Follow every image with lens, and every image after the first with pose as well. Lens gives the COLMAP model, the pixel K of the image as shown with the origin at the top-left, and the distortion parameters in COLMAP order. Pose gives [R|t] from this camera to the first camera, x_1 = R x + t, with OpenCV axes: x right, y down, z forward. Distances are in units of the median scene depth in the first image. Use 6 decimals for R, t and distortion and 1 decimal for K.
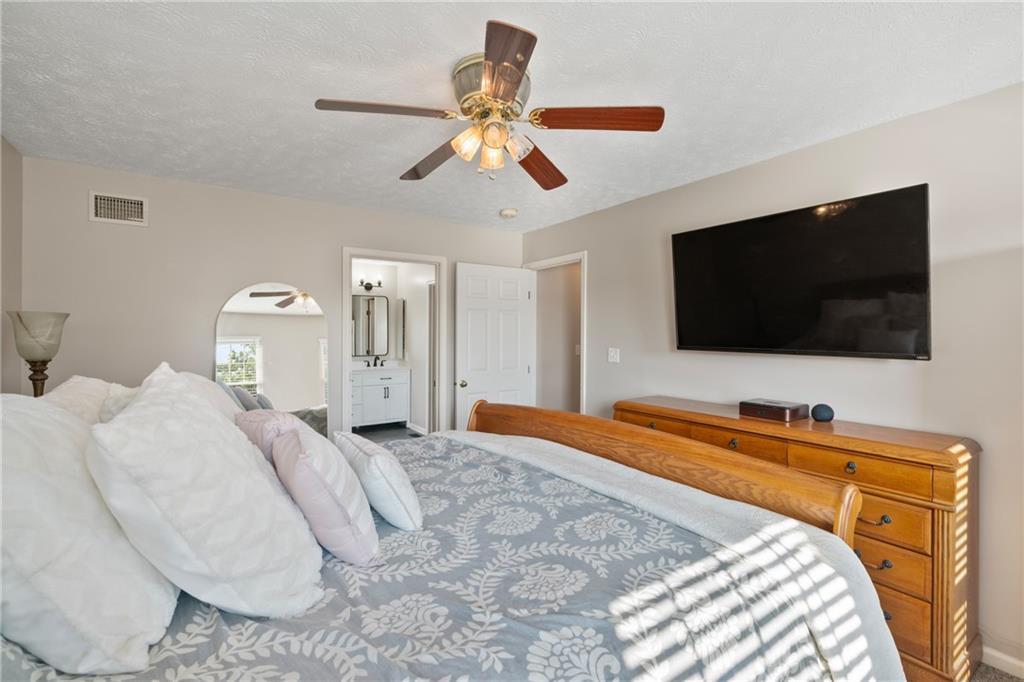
lens RADIAL K [[457.2, 0, 511.9], [0, 457.2, 337.8], [0, 0, 1]] dist [-0.005383, 0.003327]
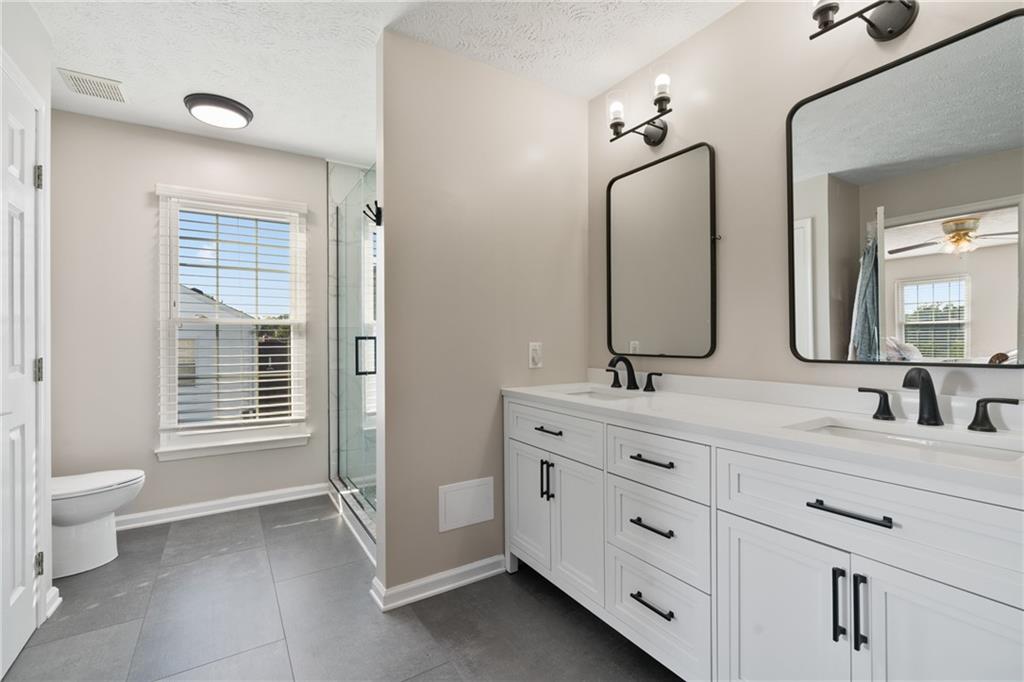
lens RADIAL K [[457.2, 0, 511.8], [0, 457.2, 339.8], [0, 0, 1]] dist [-0.005383, 0.003327]
pose [[-0.044696, -0.003748, -0.998994, -0.110811], [-0.001505, 0.999992, -0.003685, 0.029847], [0.999000, 0.001339, -0.044701, 0.845060]]
